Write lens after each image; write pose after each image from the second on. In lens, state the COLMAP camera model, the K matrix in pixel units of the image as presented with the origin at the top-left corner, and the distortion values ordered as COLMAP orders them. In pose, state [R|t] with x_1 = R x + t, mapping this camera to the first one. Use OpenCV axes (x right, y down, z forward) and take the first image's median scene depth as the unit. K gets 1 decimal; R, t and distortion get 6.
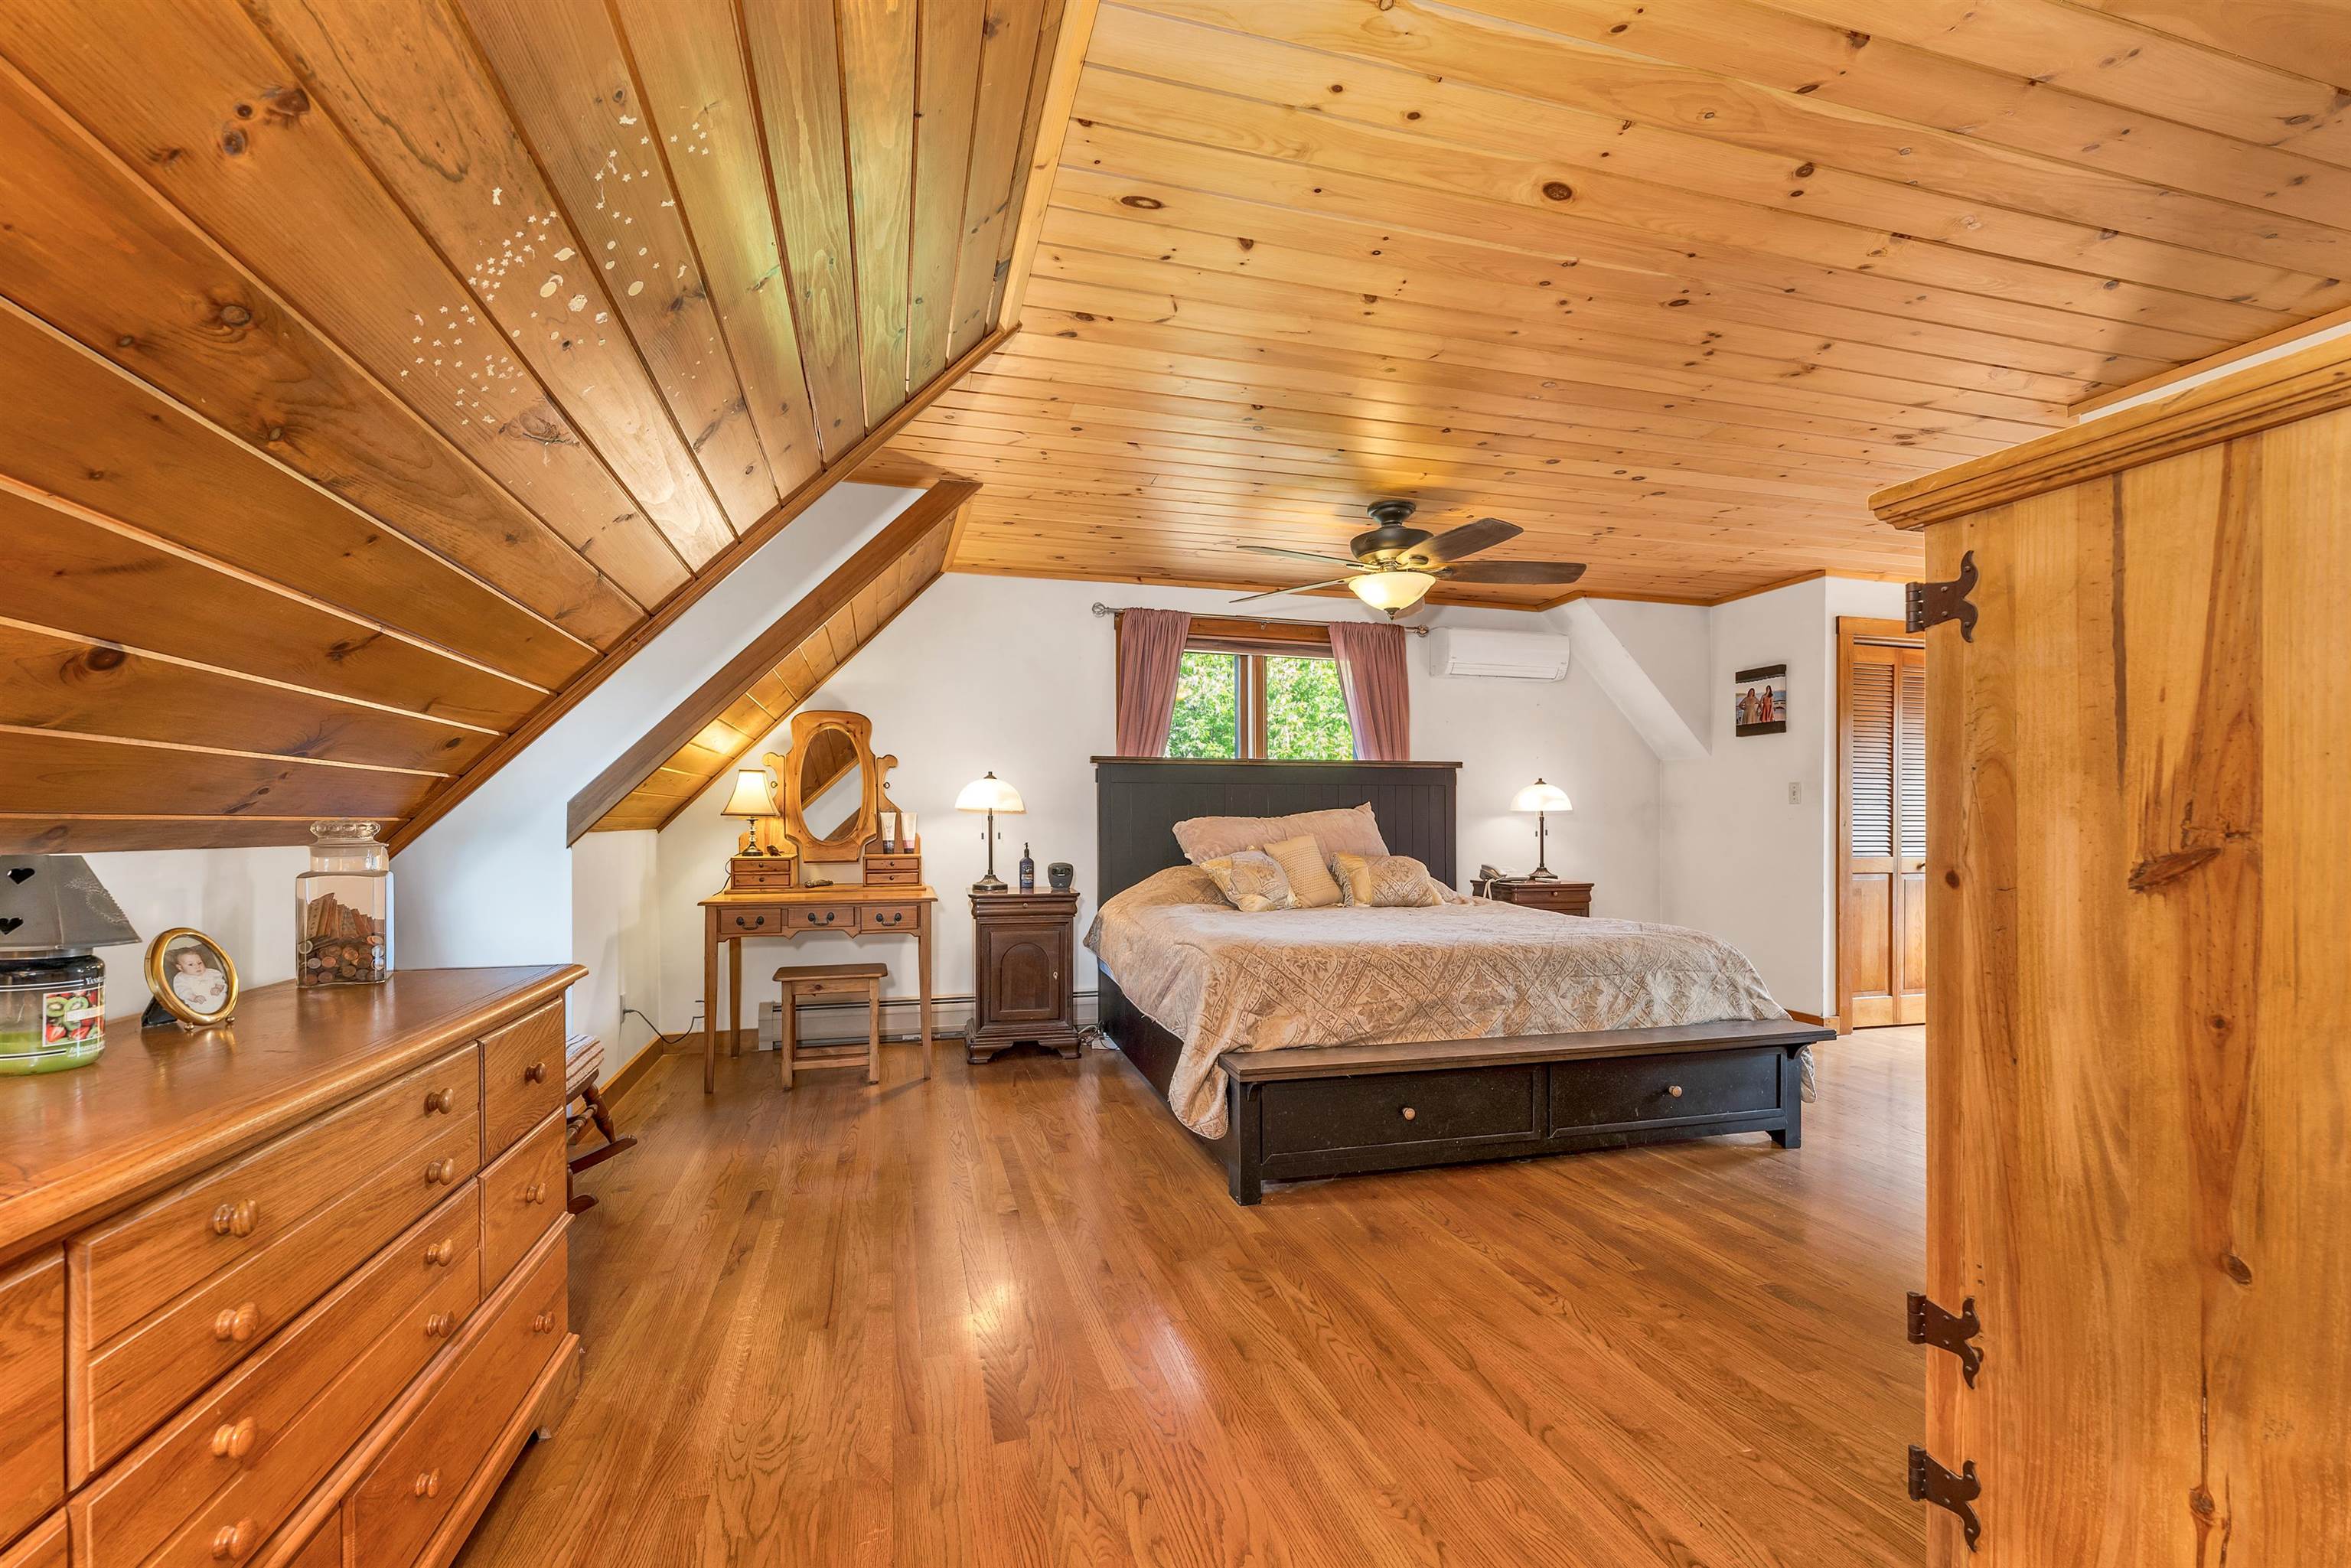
lens RADIAL K [[981.9, 0, 1177.2], [0, 981.9, 820.7], [0, 0, 1]] dist [-0.000403, 0.000041]
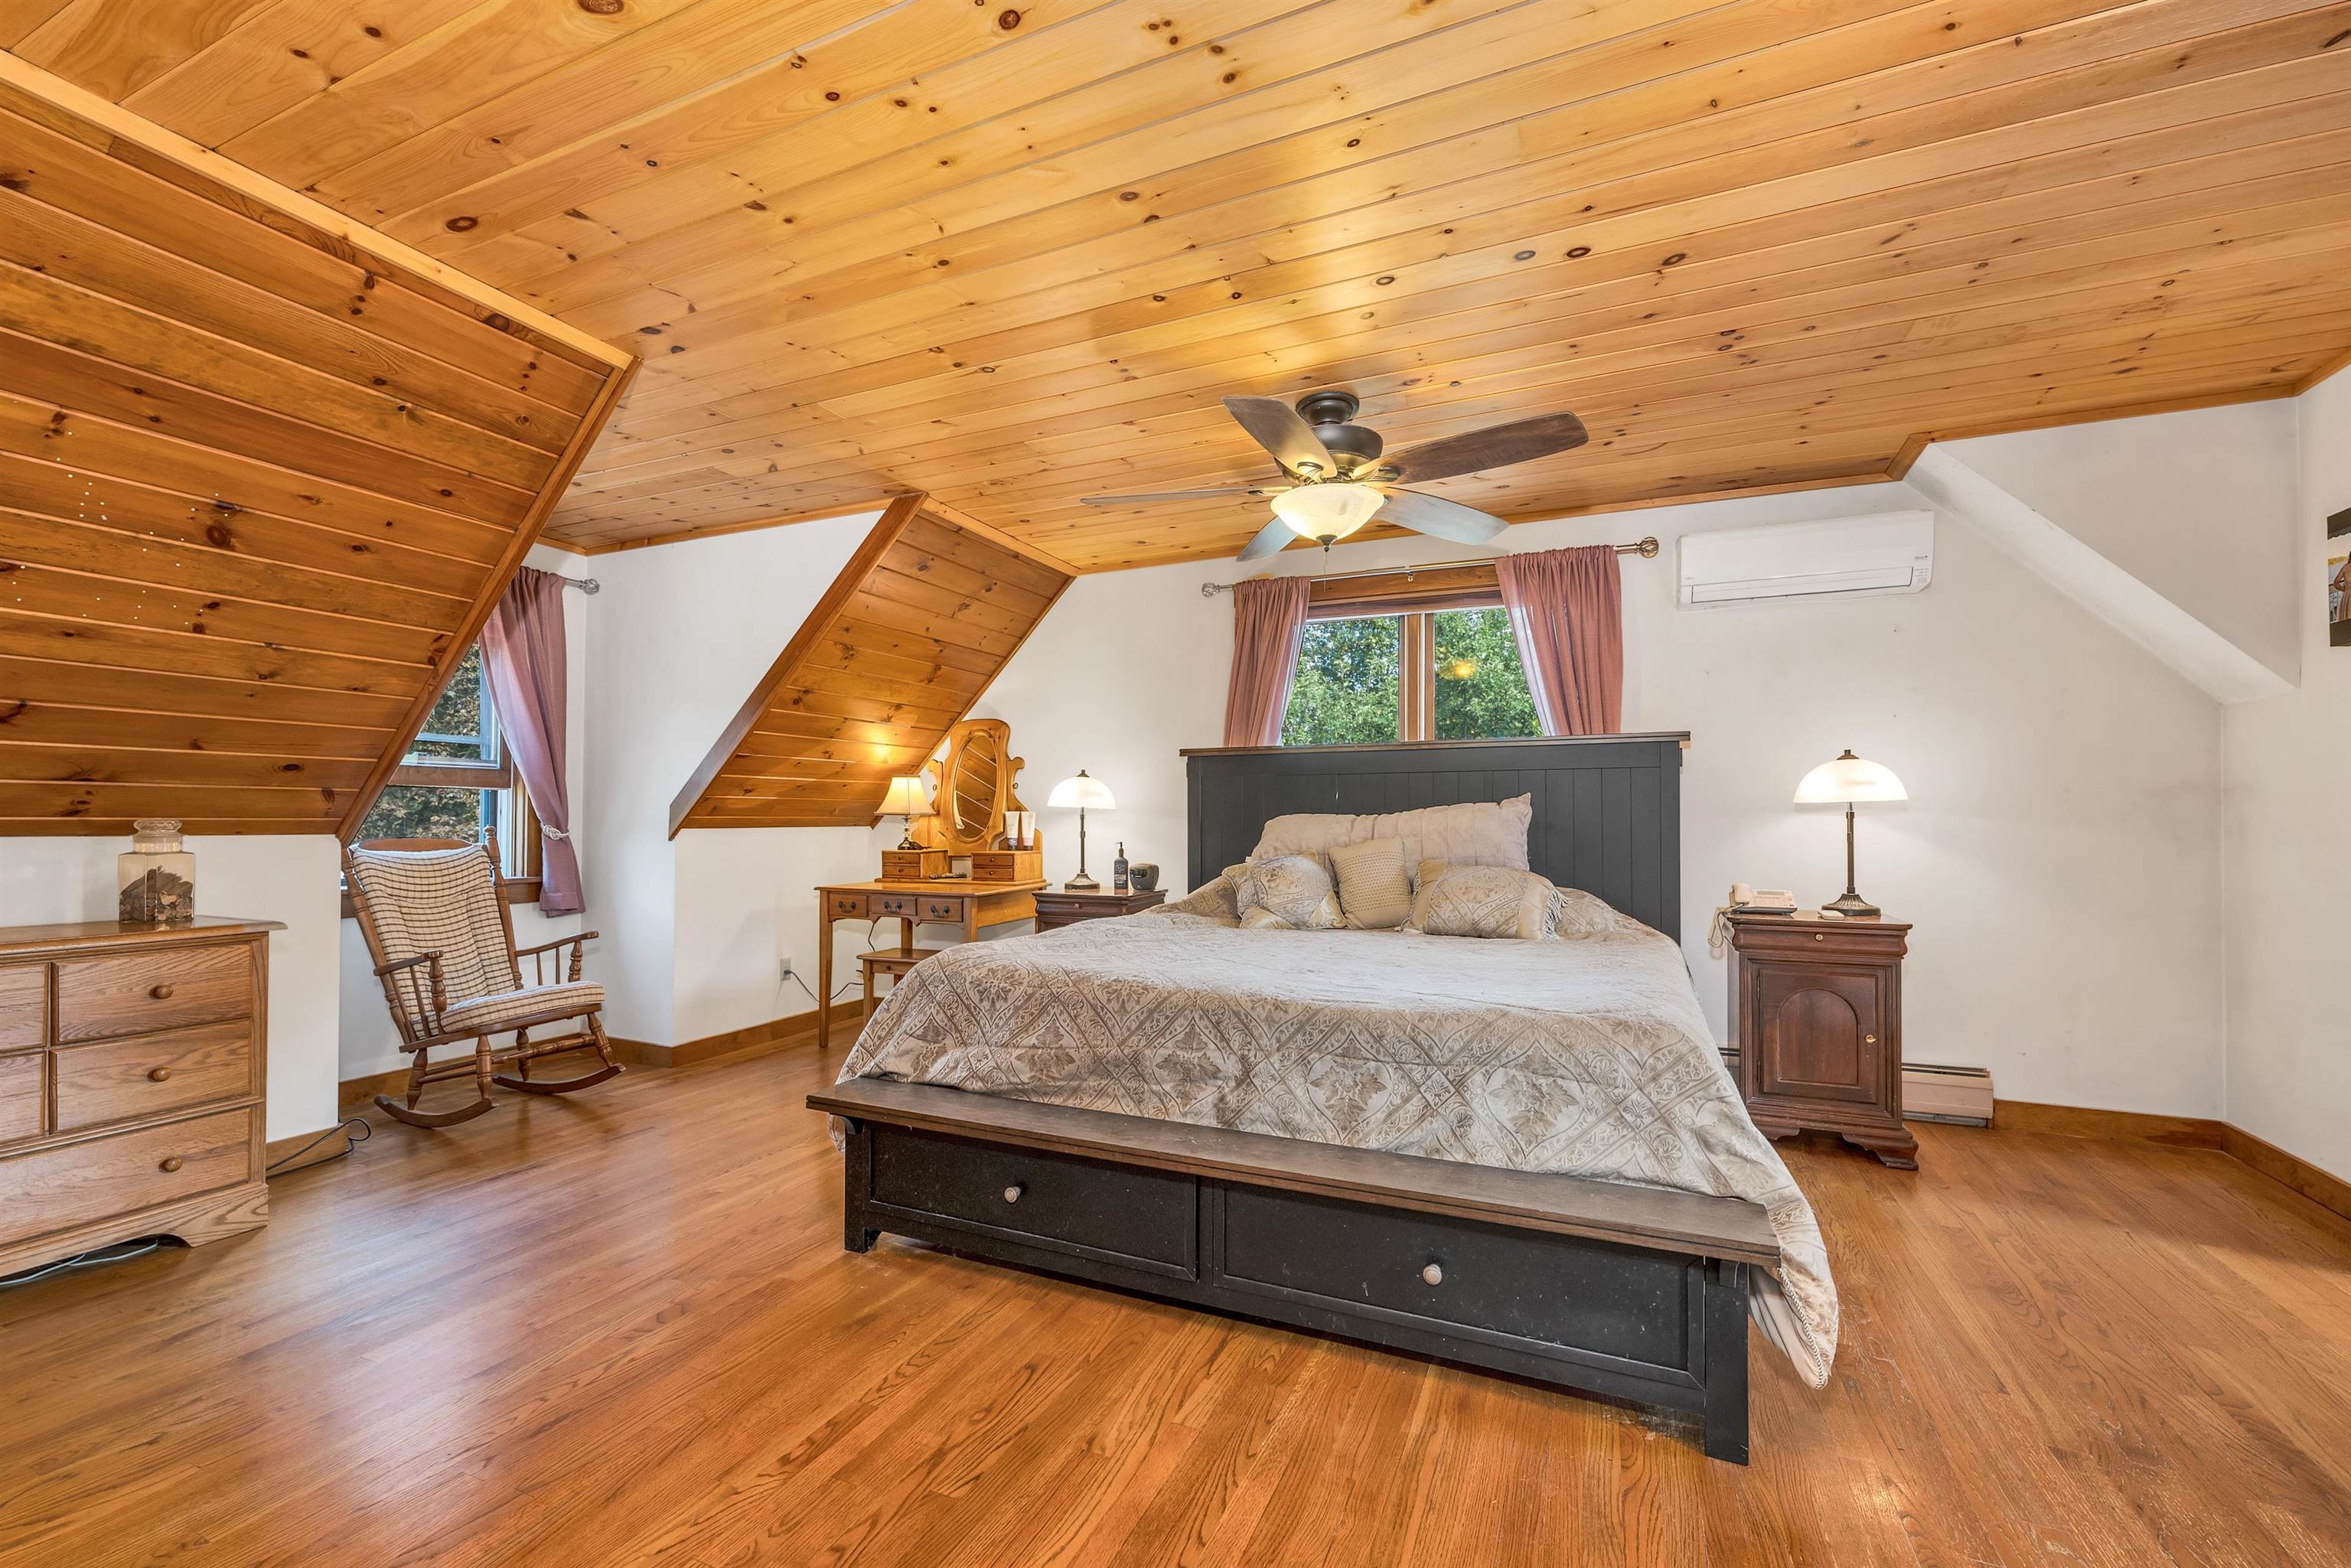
lens RADIAL K [[981.9, 0, 1177.1], [0, 981.9, 805.9], [0, 0, 1]] dist [-0.000403, 0.000041]
pose [[0.768757, -0.009944, -0.639463, 0.705850], [0.001518, 0.999905, -0.013725, 0.000503], [0.639539, 0.009581, 0.768699, 0.405258]]
